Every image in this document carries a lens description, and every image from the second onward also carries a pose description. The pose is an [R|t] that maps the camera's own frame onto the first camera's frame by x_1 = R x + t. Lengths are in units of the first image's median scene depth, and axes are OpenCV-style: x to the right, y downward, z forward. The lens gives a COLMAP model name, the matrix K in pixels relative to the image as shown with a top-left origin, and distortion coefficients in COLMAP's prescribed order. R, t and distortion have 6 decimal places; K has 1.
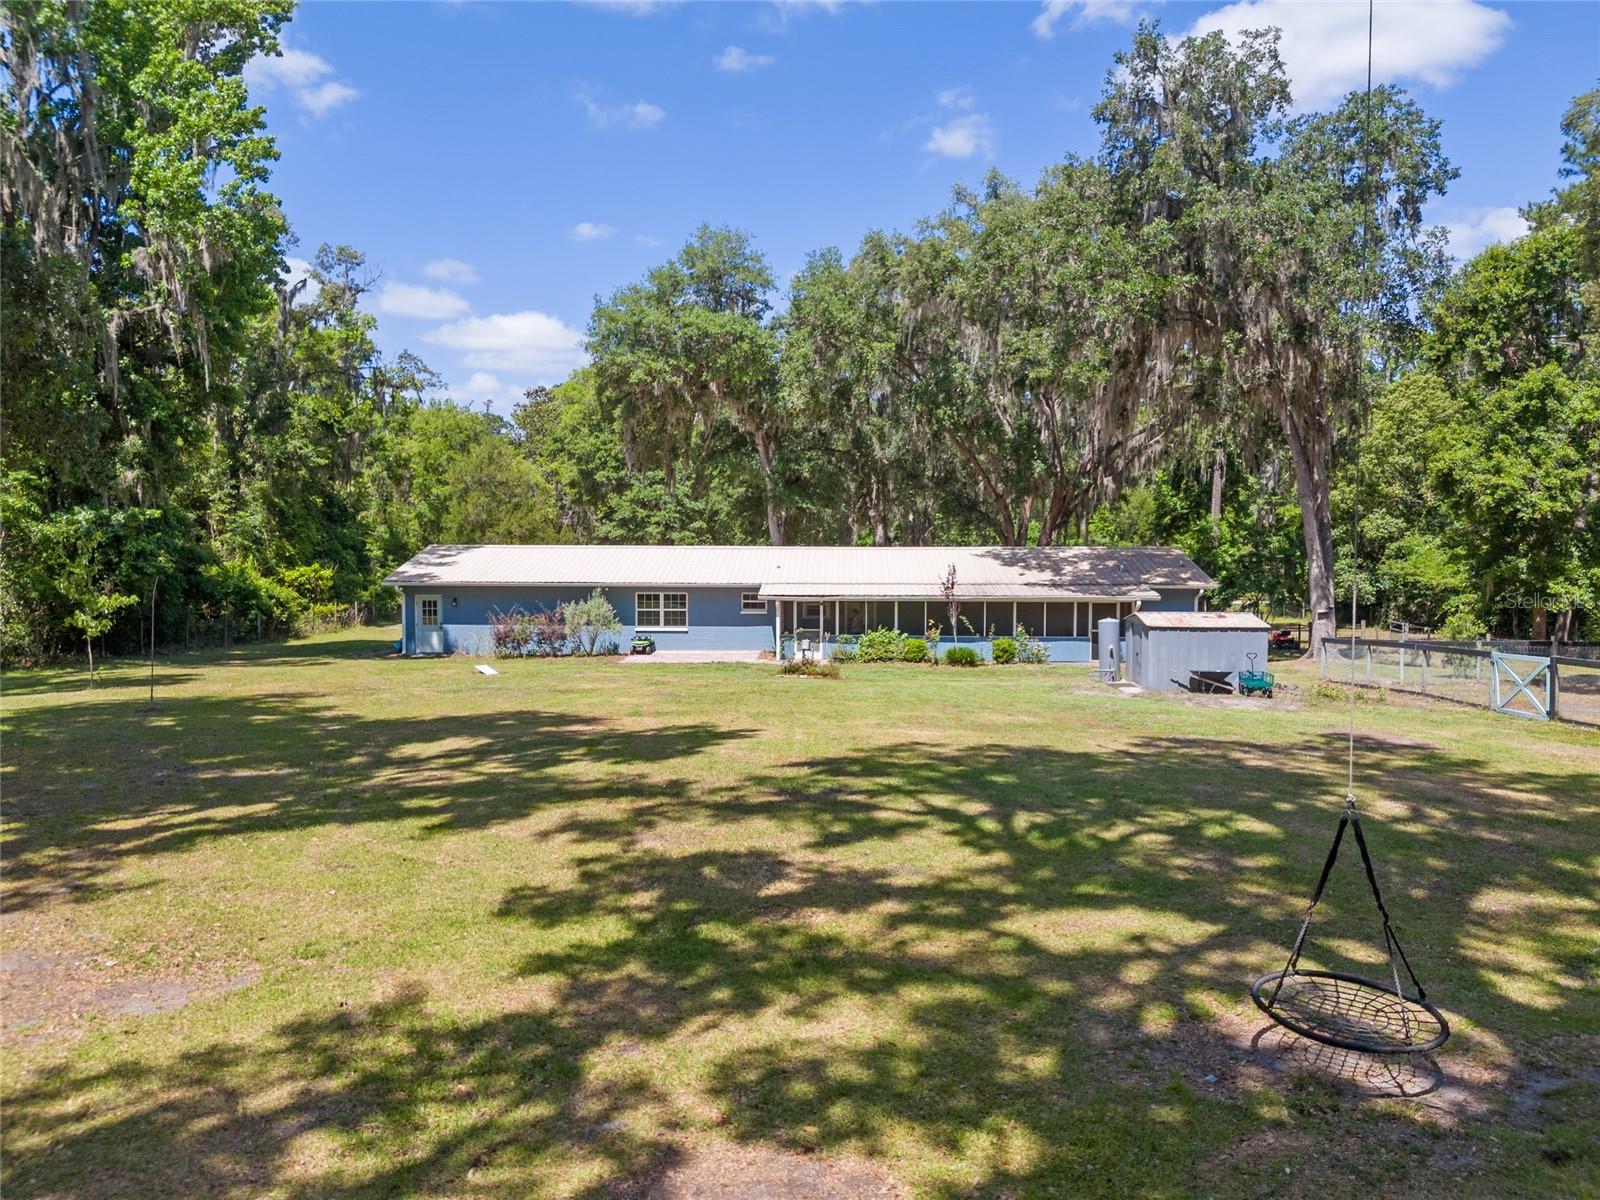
lens RADIAL K [[1196.8, 0, 813.2], [0, 1196.8, 613.2], [0, 0, 1]] dist [0.012948, -0.001474]
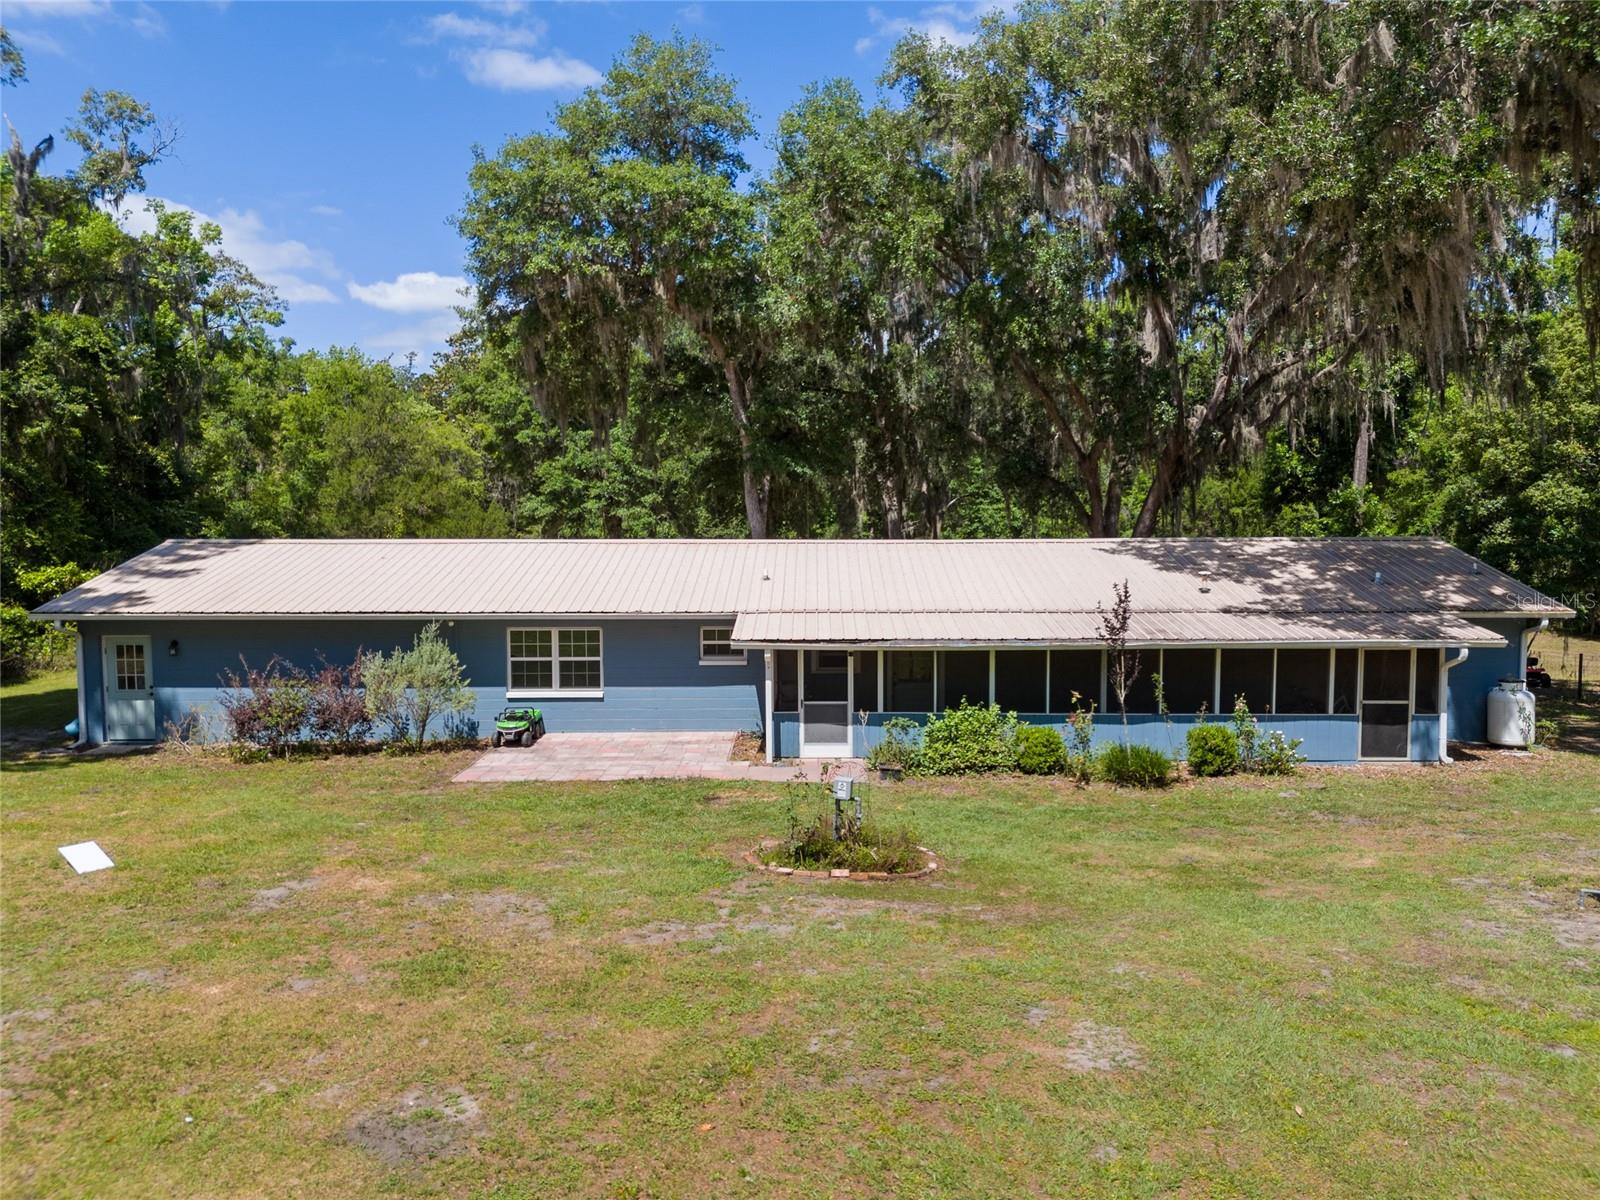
lens RADIAL K [[1196.8, 0, 785.5], [0, 1196.8, 586.3], [0, 0, 1]] dist [0.012948, -0.001474]
pose [[0.999987, -0.005040, 0.000161, -0.015814], [0.005039, 0.999986, 0.001869, -0.028154], [-0.000170, -0.001869, 0.999998, 0.344280]]
